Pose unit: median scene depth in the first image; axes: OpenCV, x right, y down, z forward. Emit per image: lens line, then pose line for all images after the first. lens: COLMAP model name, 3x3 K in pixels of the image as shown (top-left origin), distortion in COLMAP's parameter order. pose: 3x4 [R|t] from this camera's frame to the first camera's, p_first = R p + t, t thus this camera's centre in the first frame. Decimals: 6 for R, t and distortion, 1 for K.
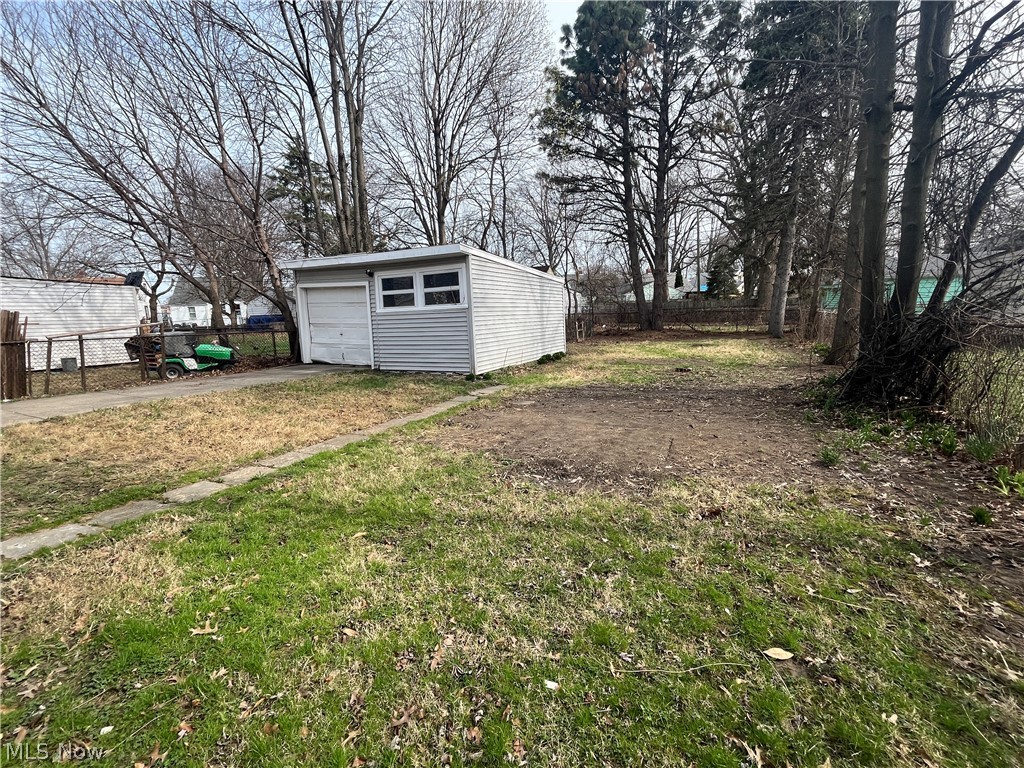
lens RADIAL K [[453.8, 0, 527.6], [0, 453.8, 389.6], [0, 0, 1]] dist [0.001781, 0.000086]
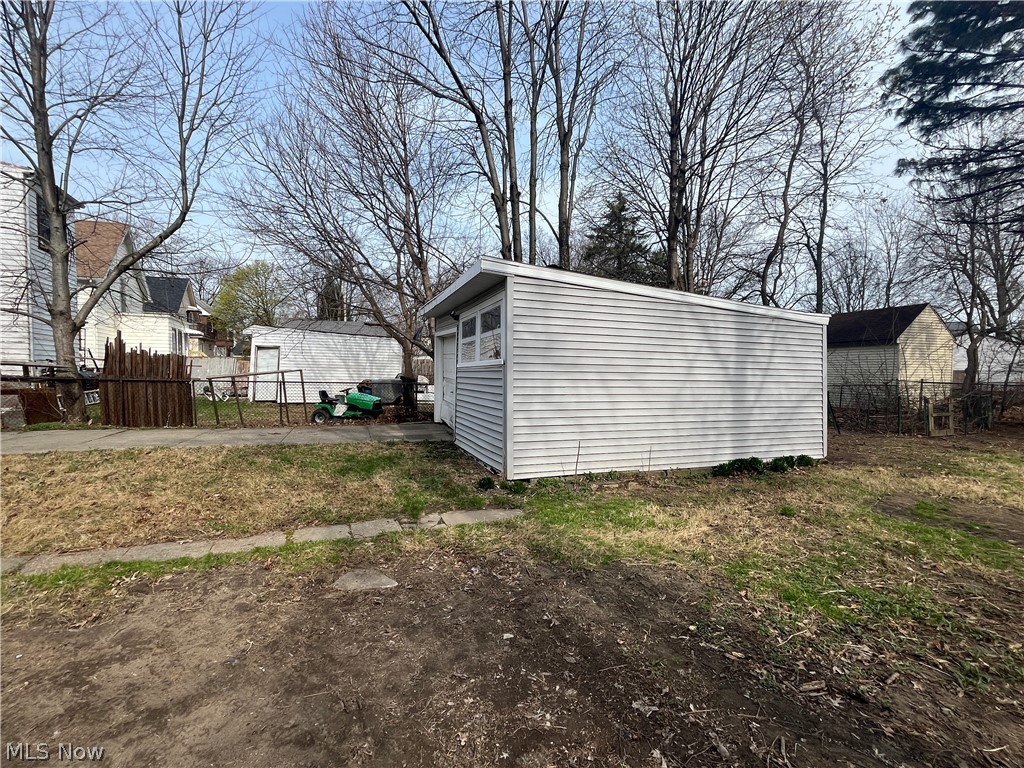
lens RADIAL K [[468.9, 0, 512.0], [0, 468.9, 384.0], [0, 0, 1]] dist [0.001702, -0.000538]
pose [[0.718670, 0.059906, -0.692766, 0.160593], [-0.151410, 0.985858, -0.071821, -0.060035], [0.678667, 0.156507, 0.717577, 0.303241]]
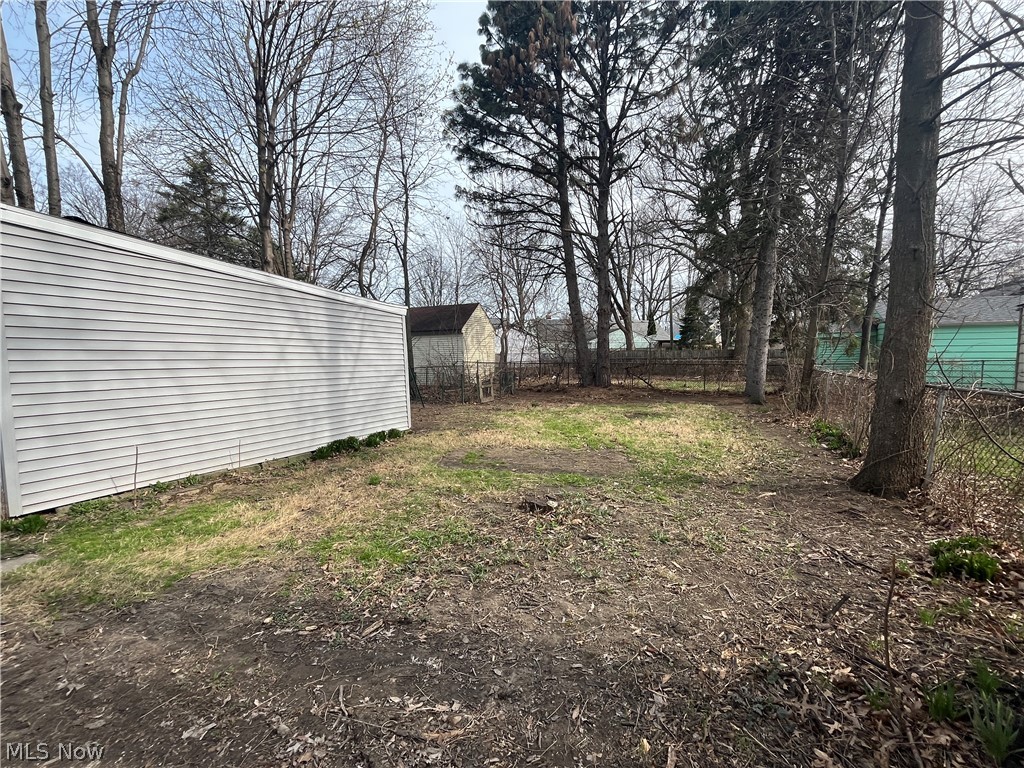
lens RADIAL K [[468.9, 0, 512.0], [0, 468.9, 384.0], [0, 0, 1]] dist [0.001702, -0.000538]
pose [[0.999680, 0.020970, 0.014137, 0.174860], [-0.019230, 0.993335, -0.113646, -0.060314], [-0.016426, 0.113337, 0.993421, 0.308199]]
